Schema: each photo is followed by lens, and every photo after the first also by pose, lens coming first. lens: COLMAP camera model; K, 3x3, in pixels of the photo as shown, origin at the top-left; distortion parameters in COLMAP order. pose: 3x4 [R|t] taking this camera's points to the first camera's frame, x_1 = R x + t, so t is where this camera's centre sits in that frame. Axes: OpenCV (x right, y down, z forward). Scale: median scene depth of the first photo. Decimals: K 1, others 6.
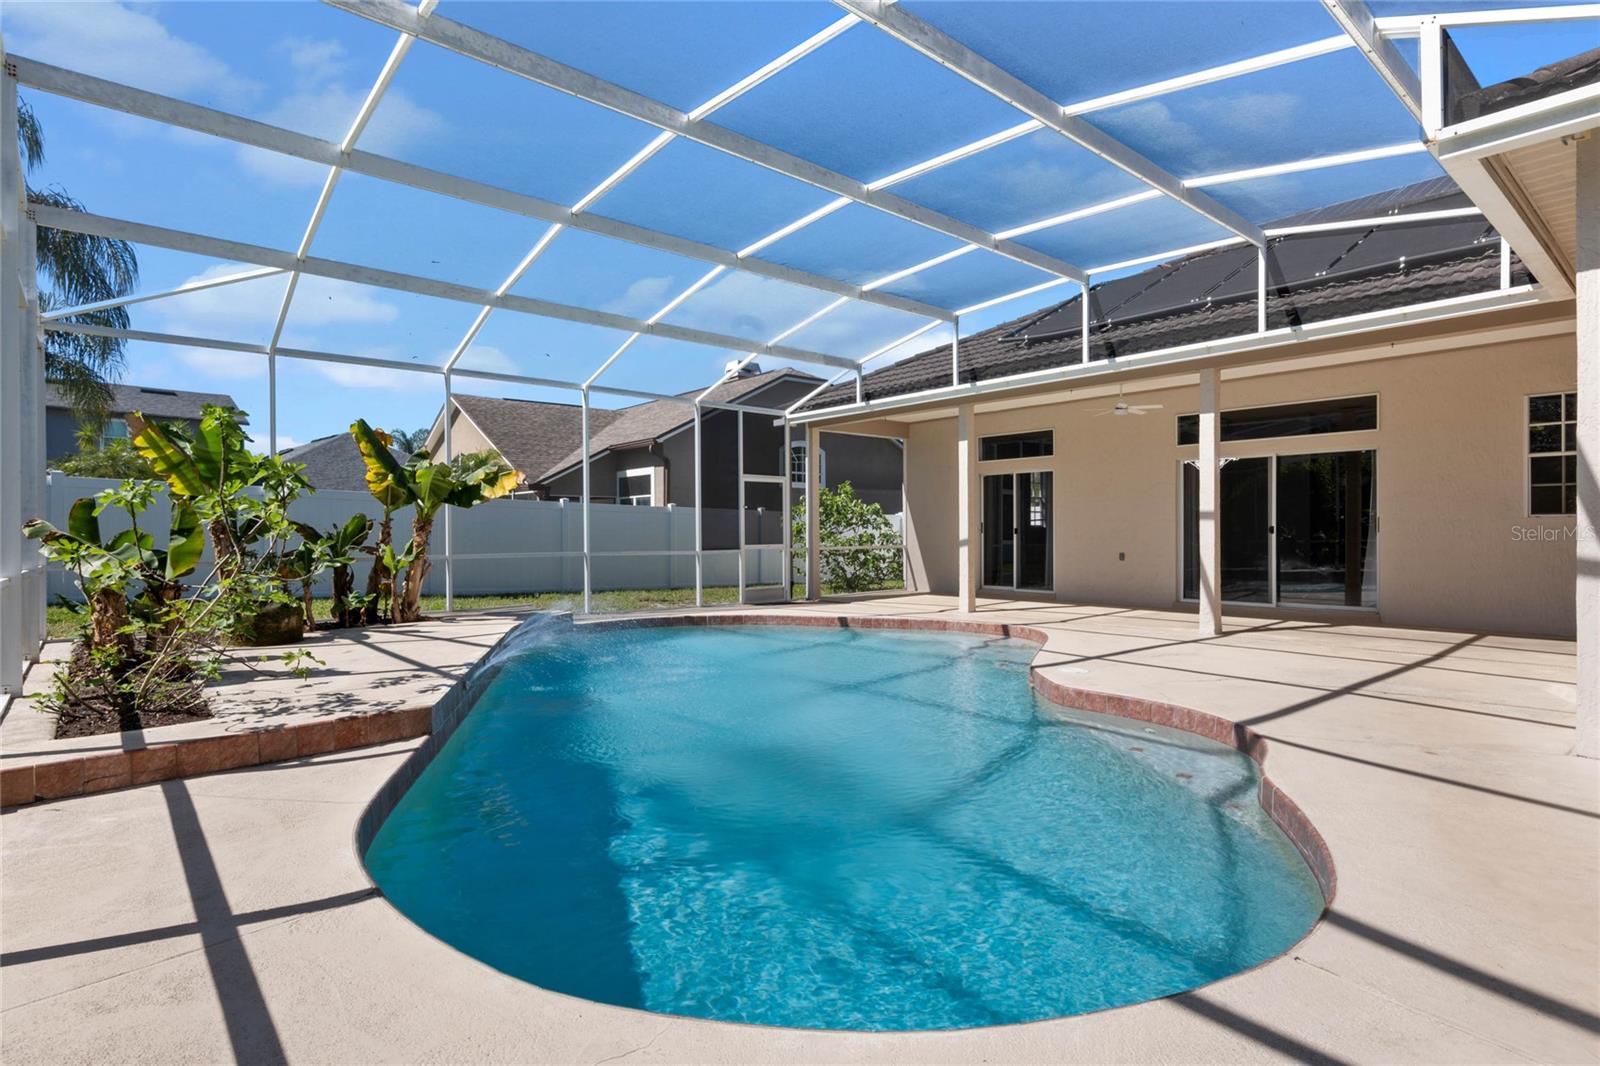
lens RADIAL K [[826.4, 0, 804.4], [0, 826.4, 533.4], [0, 0, 1]] dist [-0.004062, -0.002205]
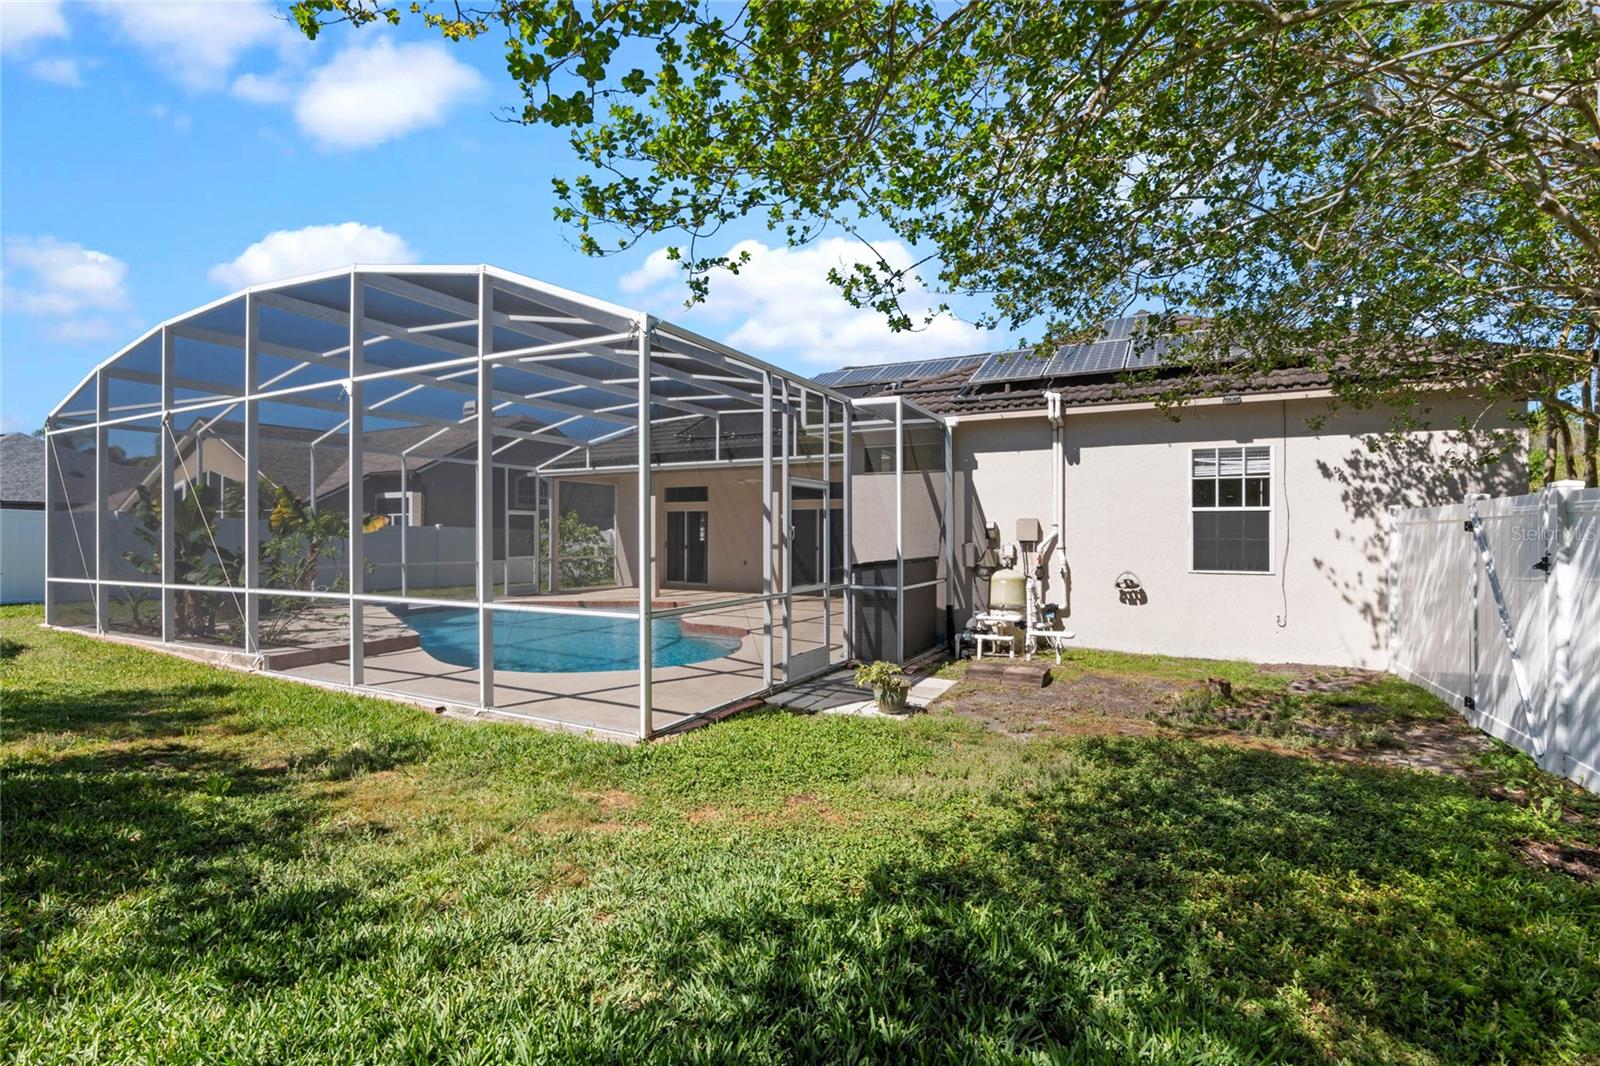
lens RADIAL K [[742.9, 0, 804.2], [0, 742.9, 534.4], [0, 0, 1]] dist [-0.021157, 0.001583]
pose [[0.930343, 0.006486, 0.366633, -0.060552], [-0.004982, 0.999975, -0.005048, -0.020899], [-0.366657, 0.002870, 0.930352, -0.419050]]
